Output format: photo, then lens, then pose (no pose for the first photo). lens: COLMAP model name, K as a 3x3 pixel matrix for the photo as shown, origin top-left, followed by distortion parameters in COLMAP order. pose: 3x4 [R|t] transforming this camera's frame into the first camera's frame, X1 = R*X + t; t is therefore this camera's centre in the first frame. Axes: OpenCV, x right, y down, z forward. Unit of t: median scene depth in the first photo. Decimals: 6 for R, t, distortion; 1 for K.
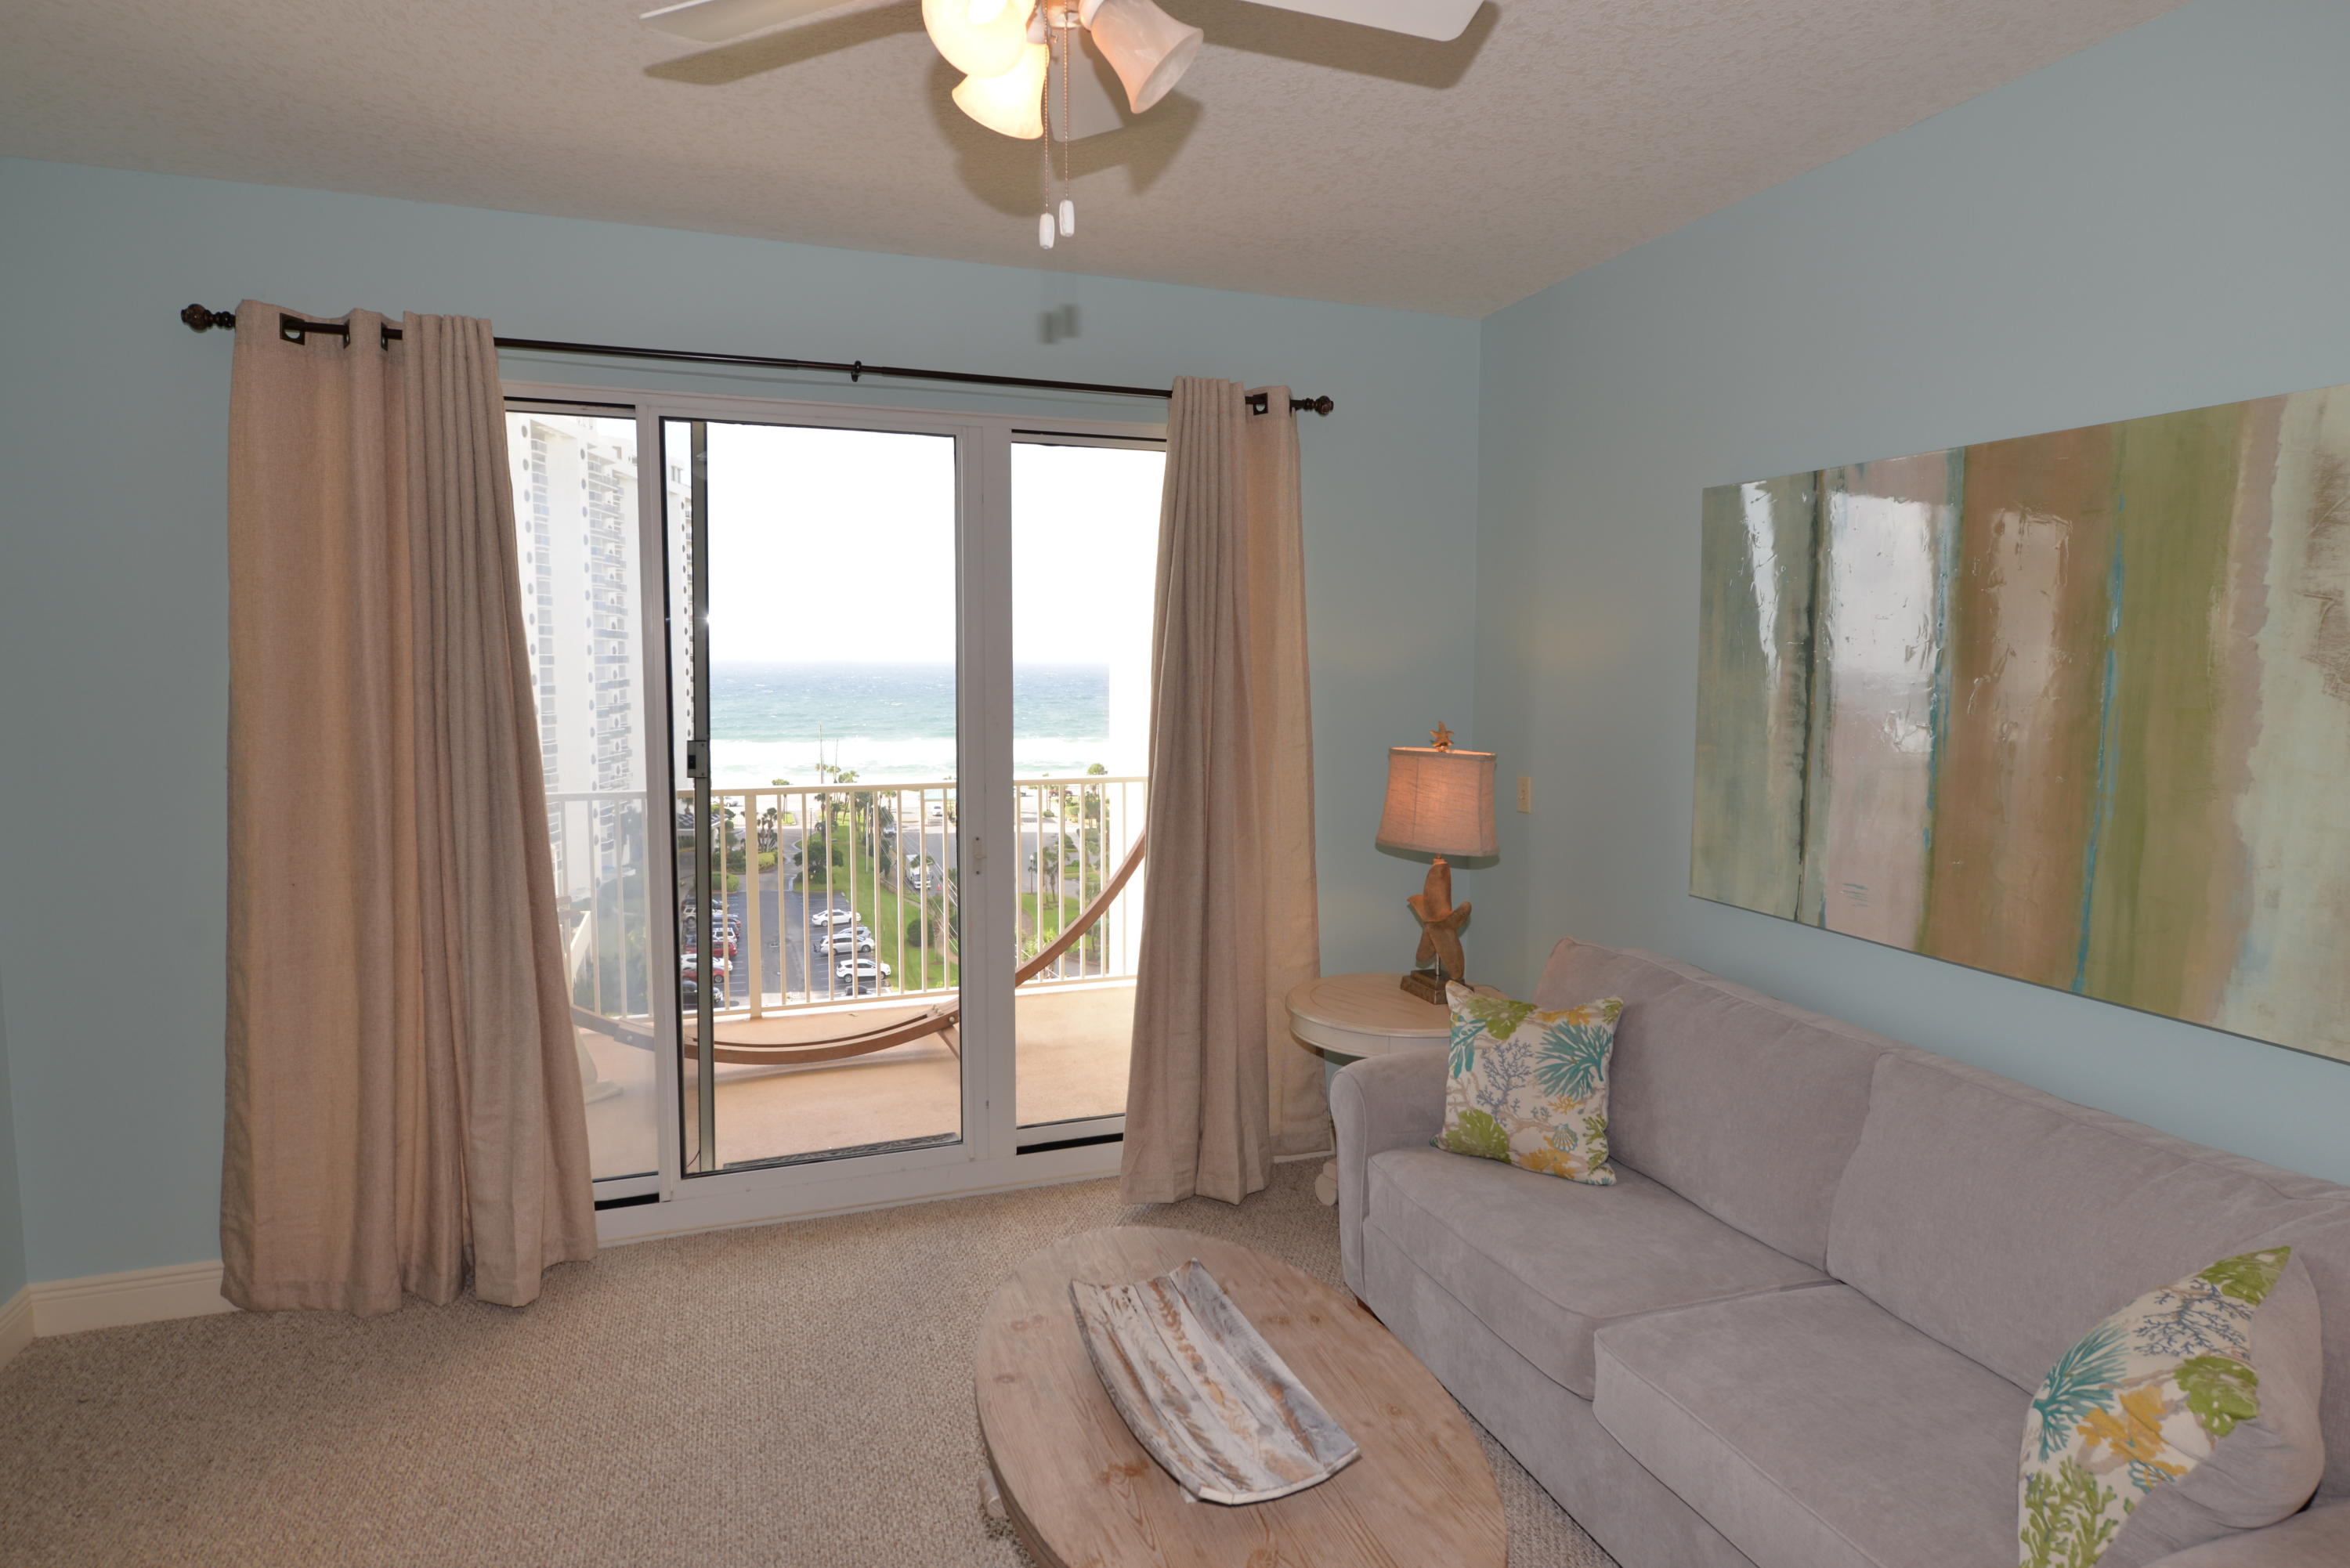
lens RADIAL K [[1276.5, 0, 1182.3], [0, 1276.5, 770.1], [0, 0, 1]] dist [-0.008763, -0.001965]
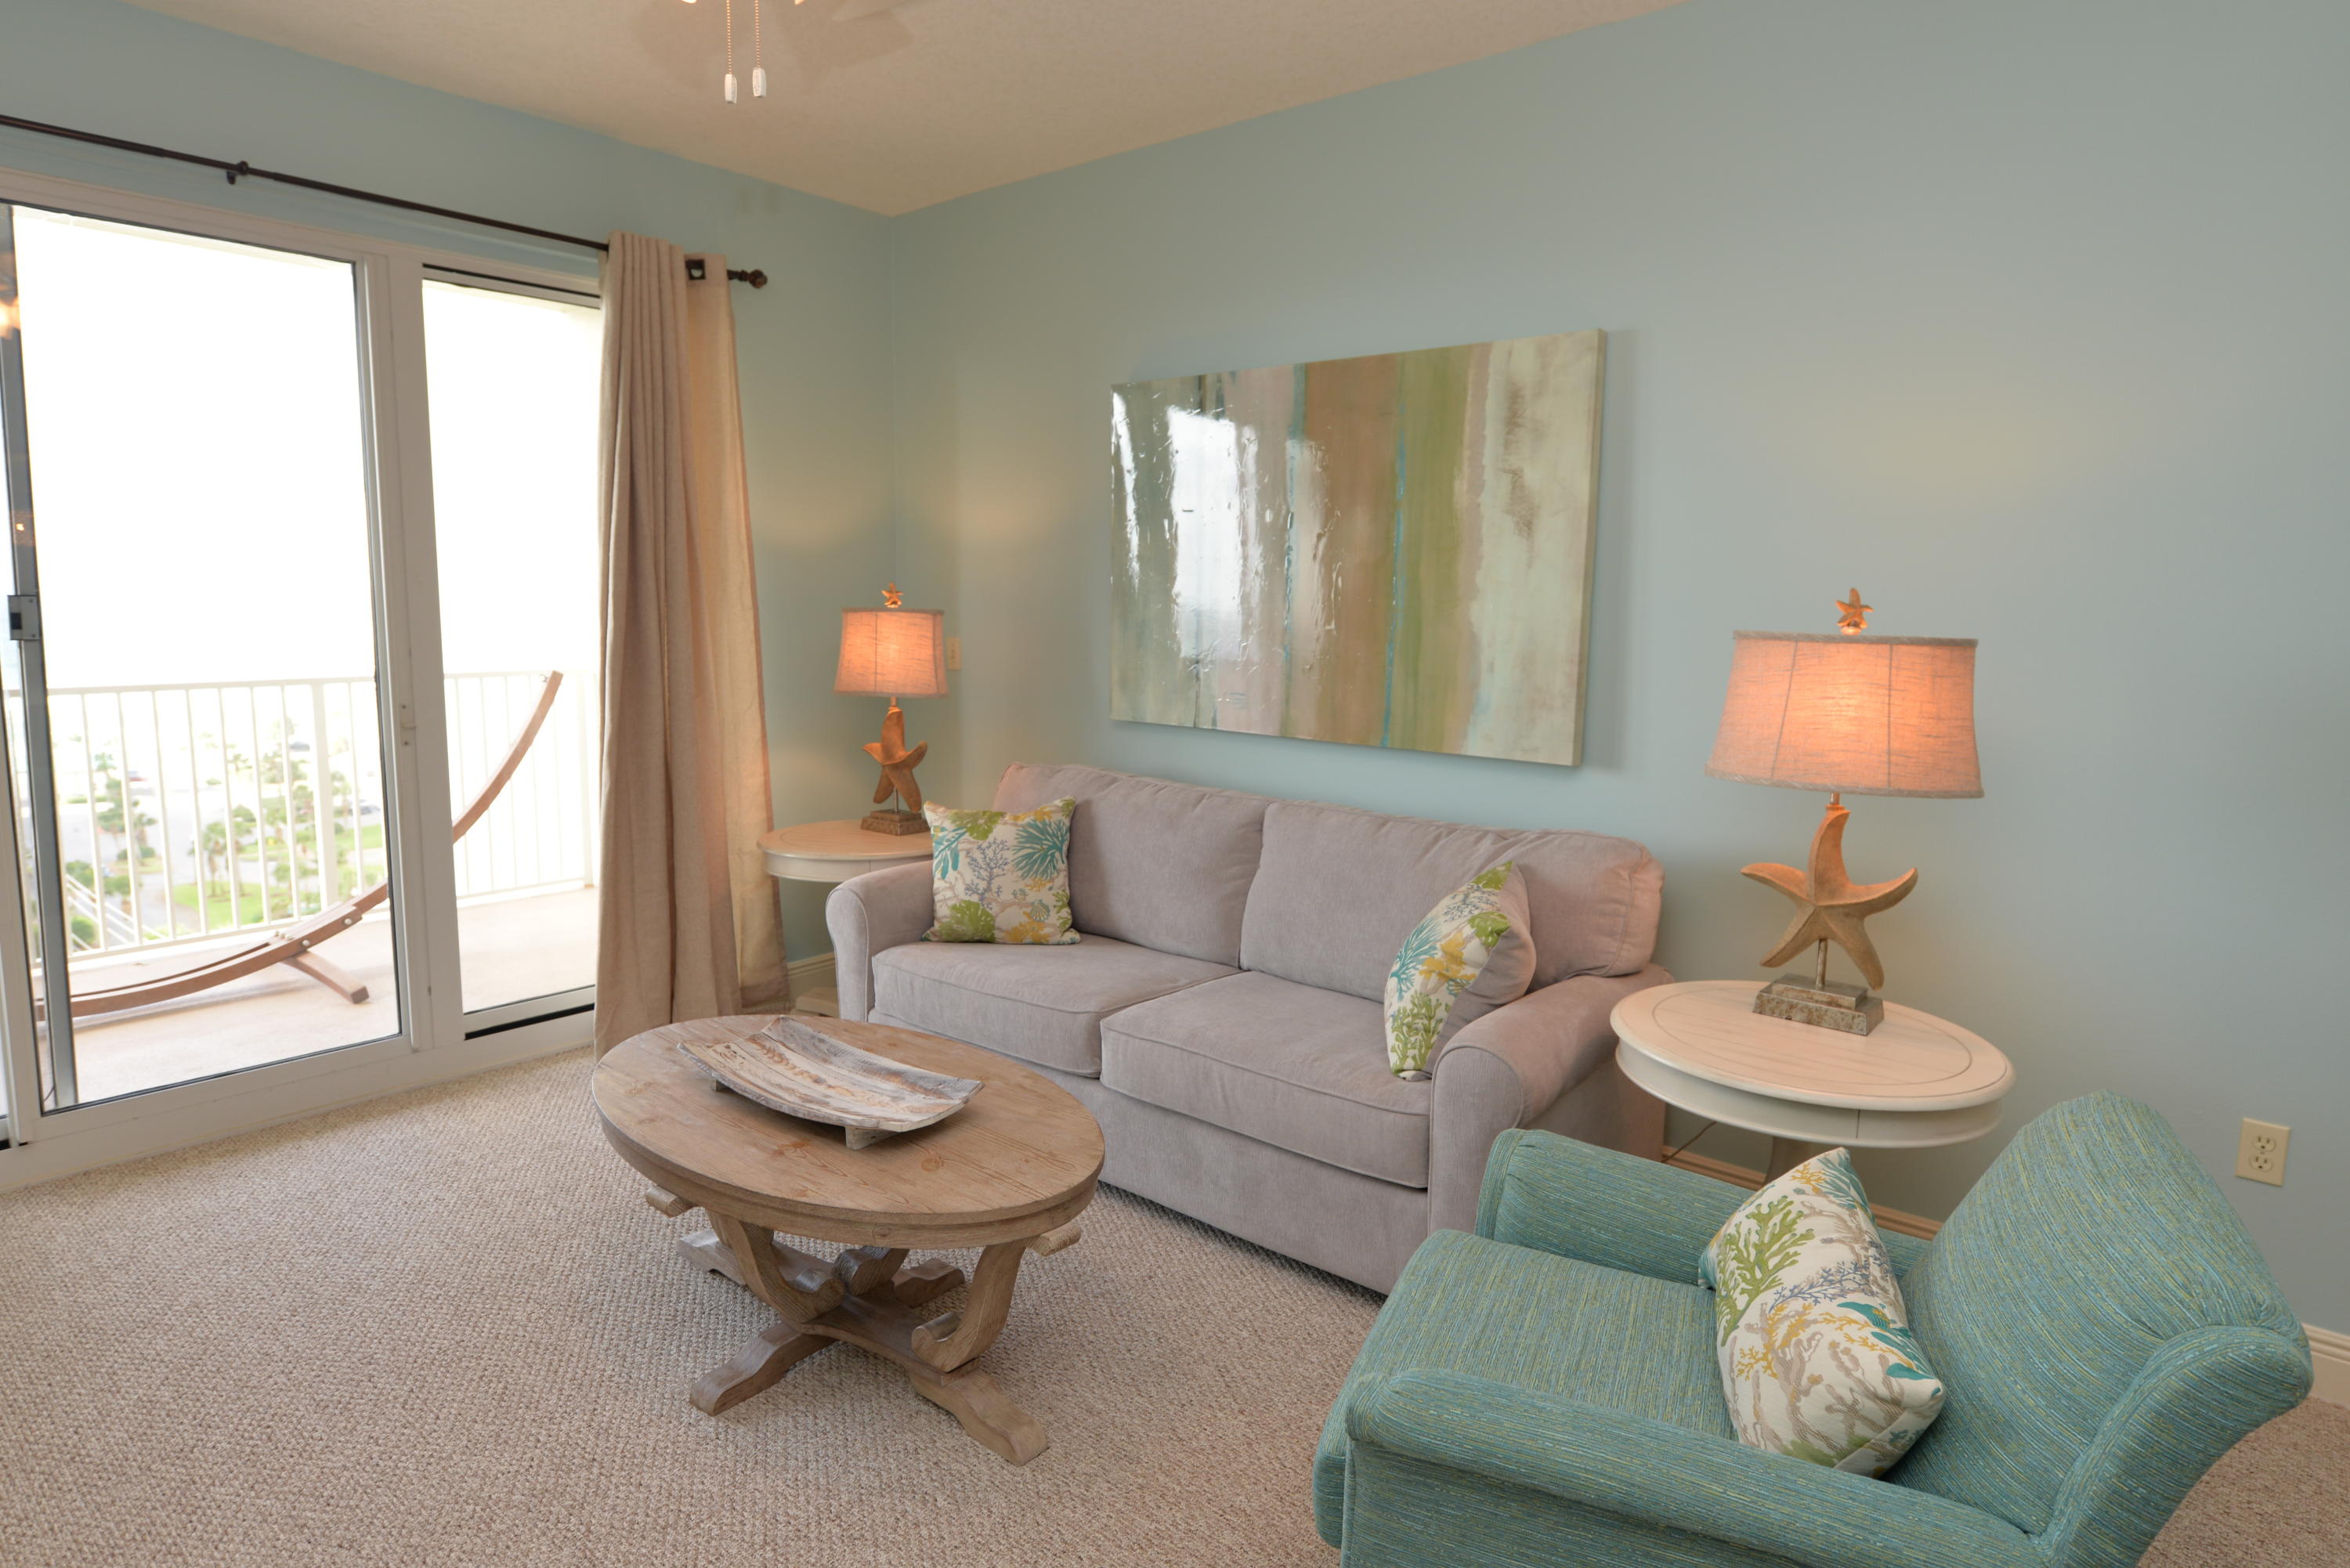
lens RADIAL K [[1386.2, 0, 1163.3], [0, 1386.2, 784.0], [0, 0, 1]] dist [-0.001989, 0.002448]
pose [[0.864574, -0.056543, 0.499315, -0.218470], [0.033582, 0.997929, 0.054858, 0.084392], [-0.501383, -0.030661, 0.864682, -0.176232]]
